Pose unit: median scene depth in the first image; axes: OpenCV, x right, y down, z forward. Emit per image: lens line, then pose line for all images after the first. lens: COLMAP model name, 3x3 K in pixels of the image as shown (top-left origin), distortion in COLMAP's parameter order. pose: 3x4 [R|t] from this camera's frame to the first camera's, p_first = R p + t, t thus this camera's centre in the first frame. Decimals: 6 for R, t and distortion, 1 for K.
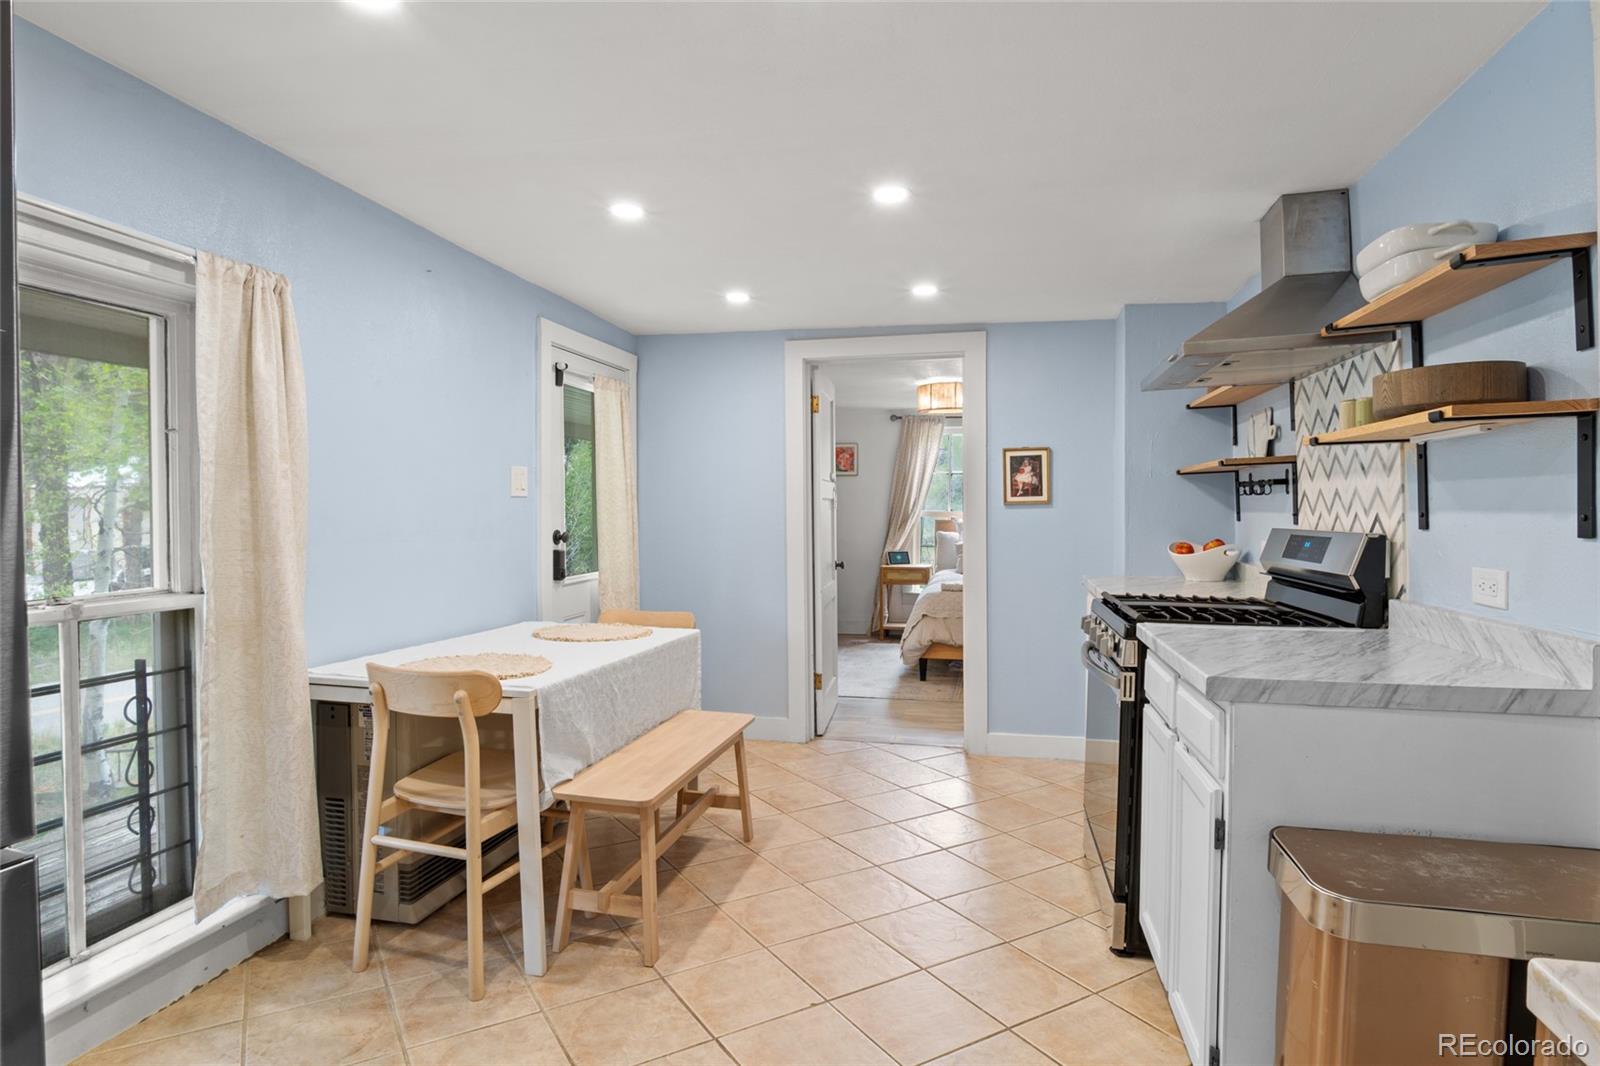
lens RADIAL K [[858.7, 0, 806.4], [0, 858.7, 519.1], [0, 0, 1]] dist [-0.002099, -0.000228]
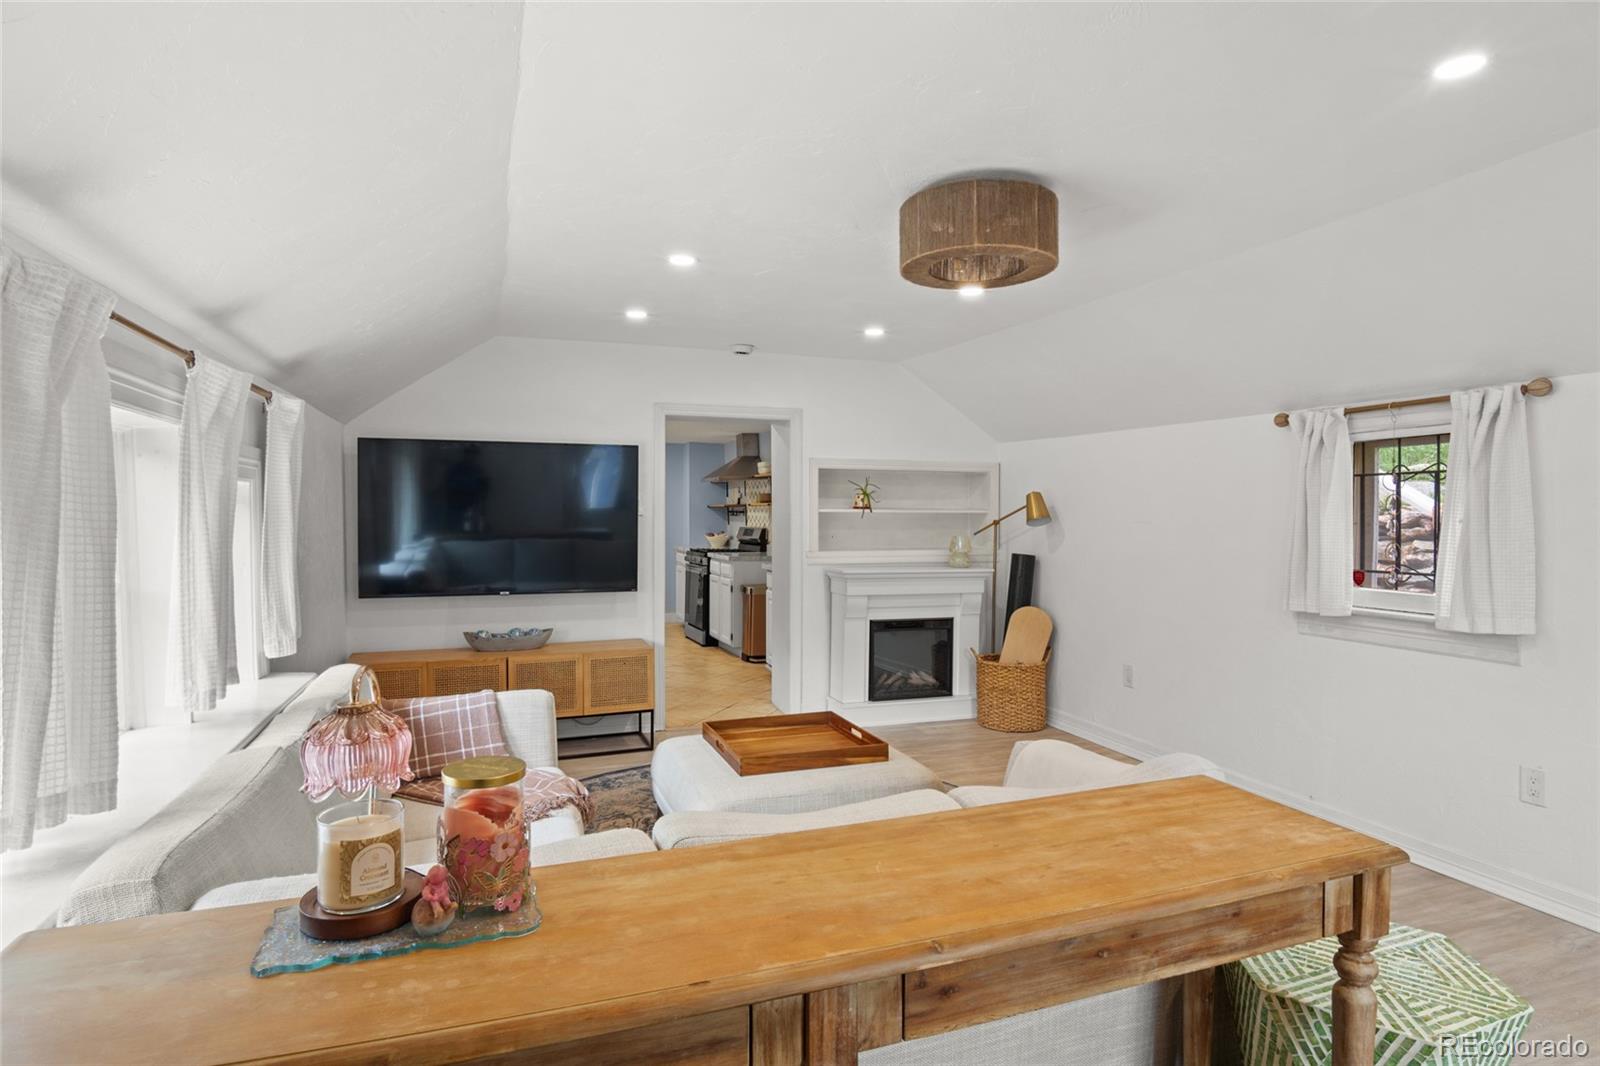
lens RADIAL K [[858.7, 0, 806.4], [0, 858.7, 519.1], [0, 0, 1]] dist [-0.002099, -0.000228]
pose [[0.837221, 0.000401, 0.546864, -1.107573], [0.003384, 0.999977, -0.005914, 0.001678], [-0.546853, 0.006802, 0.837201, -2.012516]]
